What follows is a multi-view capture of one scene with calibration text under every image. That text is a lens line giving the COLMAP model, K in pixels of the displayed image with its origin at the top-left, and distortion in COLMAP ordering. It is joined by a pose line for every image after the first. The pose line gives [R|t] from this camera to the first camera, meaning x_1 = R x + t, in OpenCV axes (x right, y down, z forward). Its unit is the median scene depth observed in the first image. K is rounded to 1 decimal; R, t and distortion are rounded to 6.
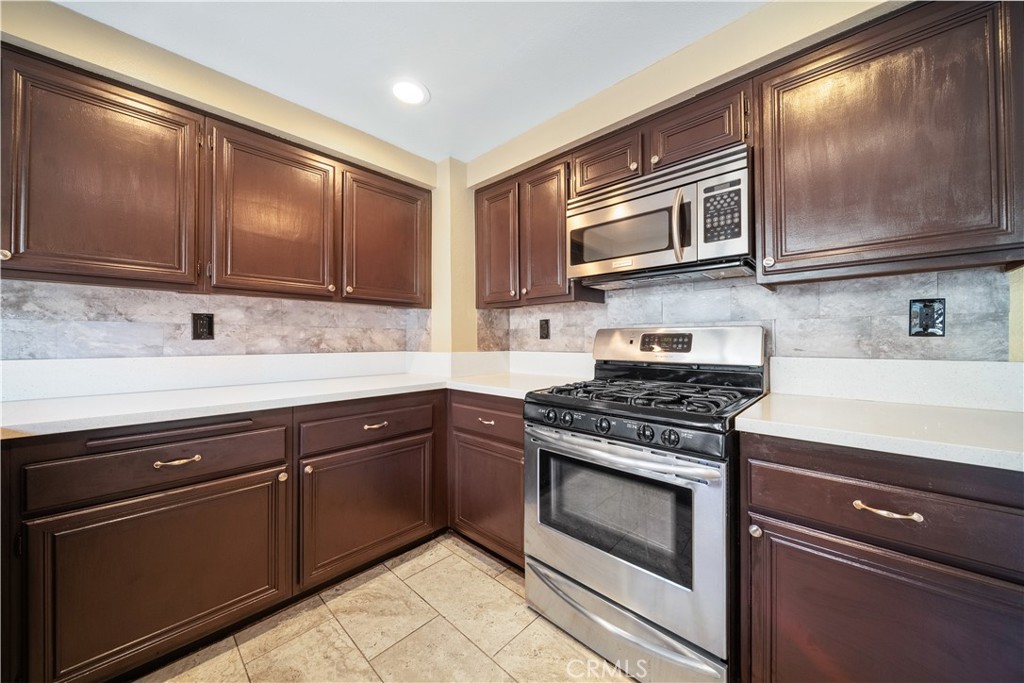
lens RADIAL K [[368.8, 0, 452.0], [0, 368.8, 337.9], [0, 0, 1]] dist [-0.001560, -0.000152]
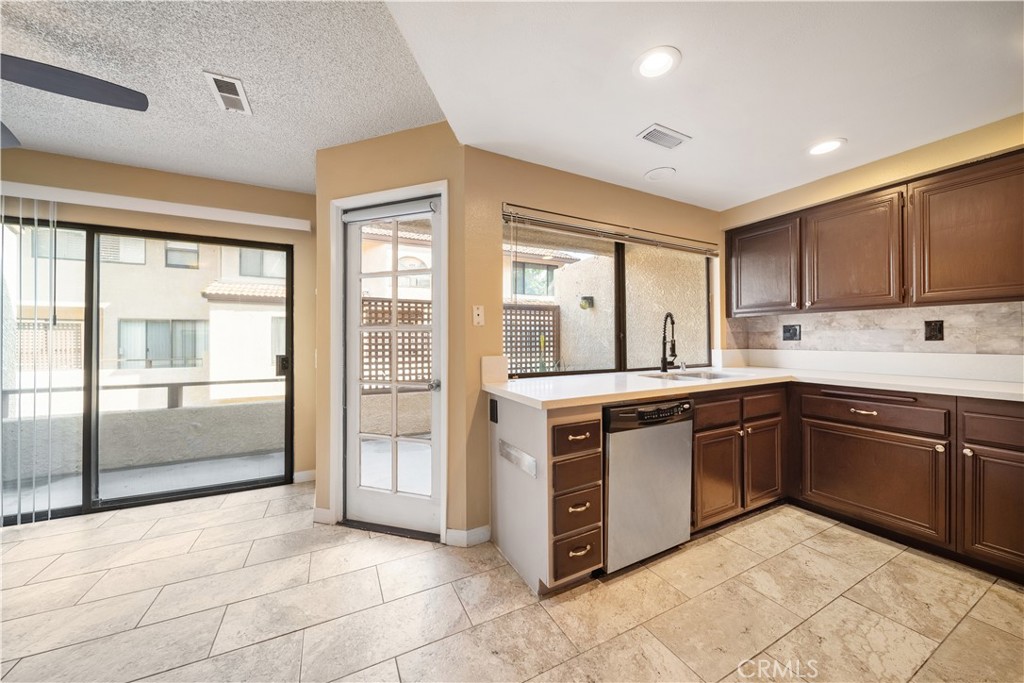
lens RADIAL K [[365.0, 0, 534.7], [0, 365.0, 341.6], [0, 0, 1]] dist [-0.000419, -0.001898]
pose [[-0.281119, 0.006184, -0.959653, 1.035720], [0.011825, 0.999926, 0.002979, -0.013443], [0.959600, -0.010510, -0.281171, 0.005623]]
